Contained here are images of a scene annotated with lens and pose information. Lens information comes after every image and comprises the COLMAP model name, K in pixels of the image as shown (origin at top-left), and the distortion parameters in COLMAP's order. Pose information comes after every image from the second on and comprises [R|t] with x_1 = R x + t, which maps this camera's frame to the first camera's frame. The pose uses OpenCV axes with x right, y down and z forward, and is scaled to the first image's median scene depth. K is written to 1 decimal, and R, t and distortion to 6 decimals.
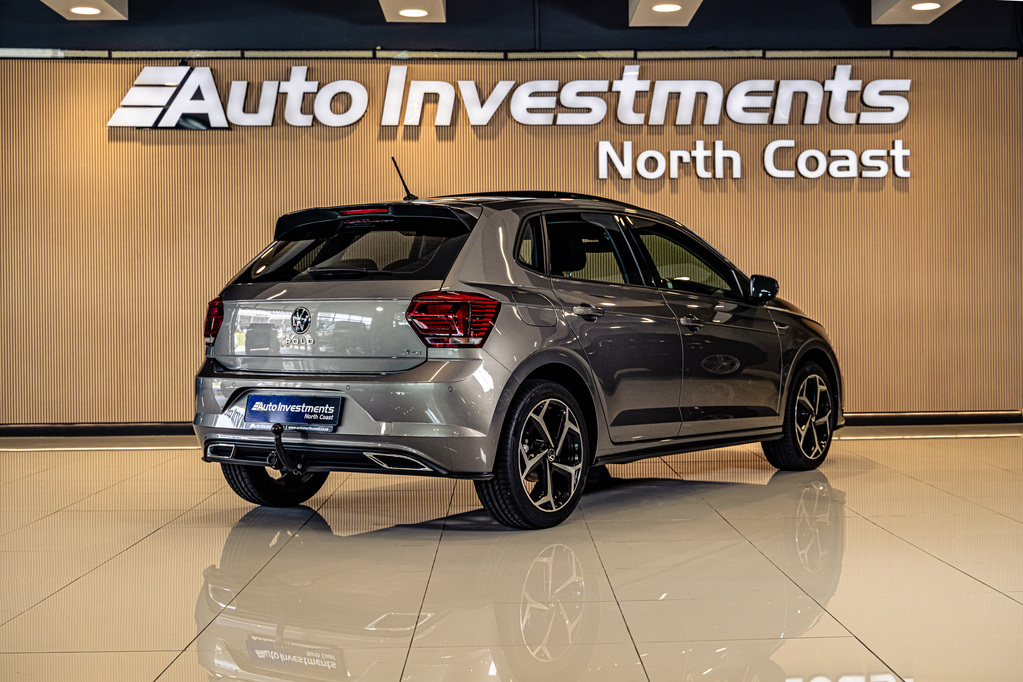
lens RADIAL K [[1485.6, 0, 581.6], [0, 1485.6, 338.3], [0, 0, 1]] dist [-0.007581, 0.000285]
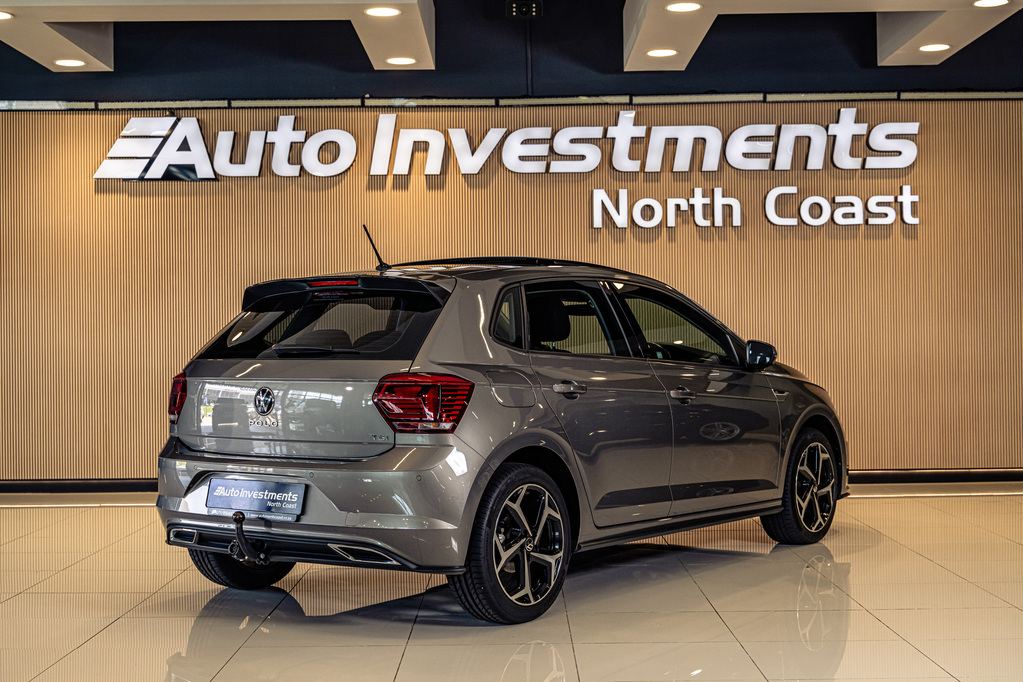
lens RADIAL K [[1475.2, 0, 511.5], [0, 1475.2, 341.0], [0, 0, 1]] dist [-0.006416, -0.011497]
pose [[0.998502, -0.001961, -0.054687, 0.010941], [0.001182, 0.999897, -0.014280, -0.020370], [0.054709, 0.014194, 0.998401, 0.038437]]
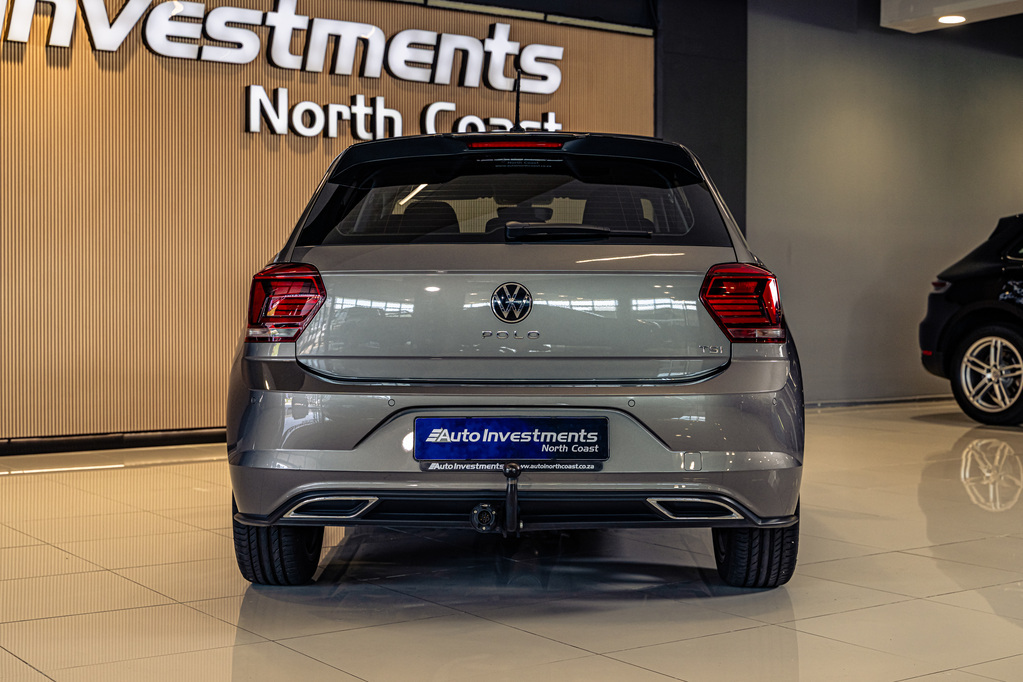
lens RADIAL K [[1475.2, 0, 511.5], [0, 1475.2, 341.0], [0, 0, 1]] dist [-0.006416, -0.011497]
pose [[0.849349, -0.004220, 0.527814, -0.295224], [-0.000006, 0.999968, 0.008005, -0.000117], [-0.527831, -0.006803, 0.849322, 0.246764]]
